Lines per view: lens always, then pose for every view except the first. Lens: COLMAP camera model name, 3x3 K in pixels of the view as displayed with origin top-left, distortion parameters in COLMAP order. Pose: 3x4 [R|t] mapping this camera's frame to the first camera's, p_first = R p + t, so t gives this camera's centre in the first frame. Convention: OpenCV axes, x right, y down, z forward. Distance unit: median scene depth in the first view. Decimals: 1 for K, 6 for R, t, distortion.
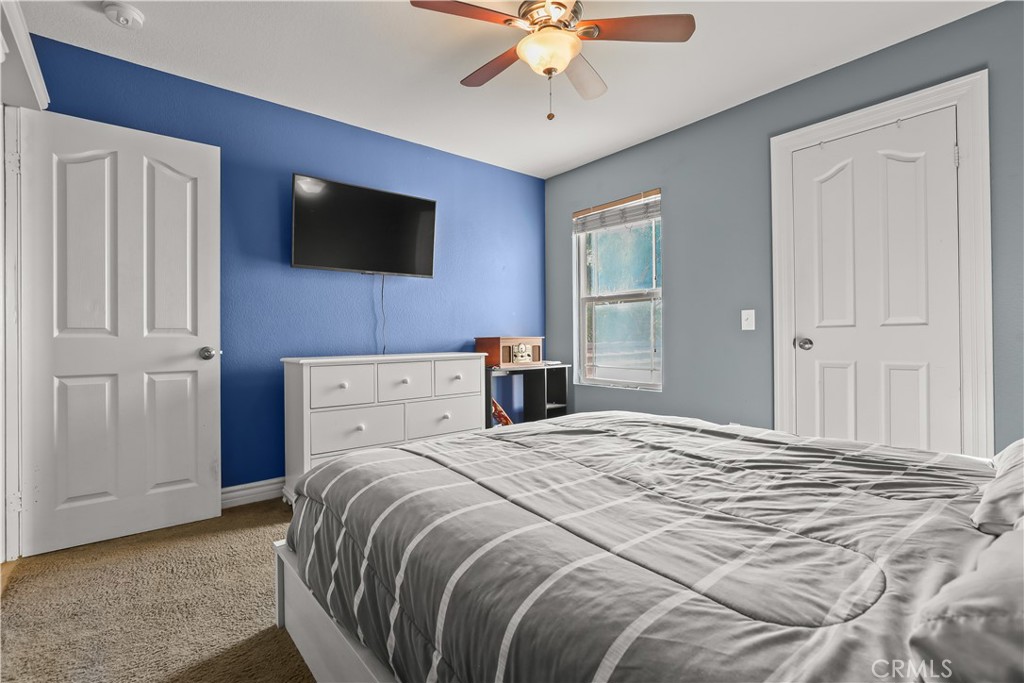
lens RADIAL K [[476.4, 0, 514.4], [0, 476.4, 339.4], [0, 0, 1]] dist [-0.002368, 0.000062]
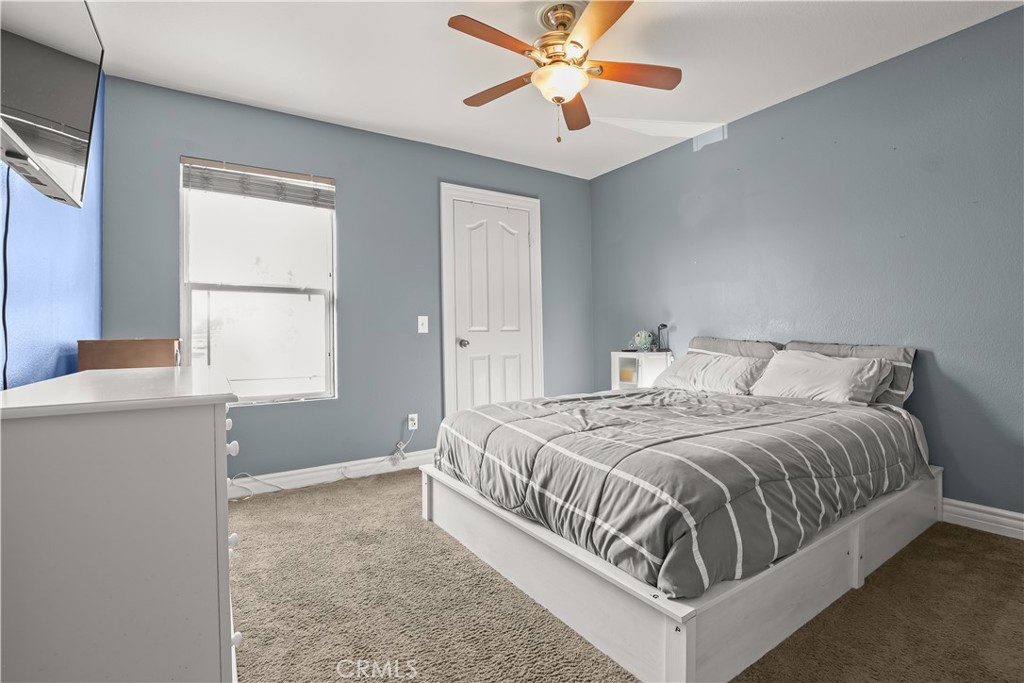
lens RADIAL K [[476.4, 0, 514.8], [0, 476.4, 340.6], [0, 0, 1]] dist [-0.002368, 0.000062]
pose [[0.114478, 0.002641, 0.993422, -0.462302], [0.016177, 0.999859, -0.004523, 0.006088], [-0.993294, 0.016588, 0.114419, 0.438708]]
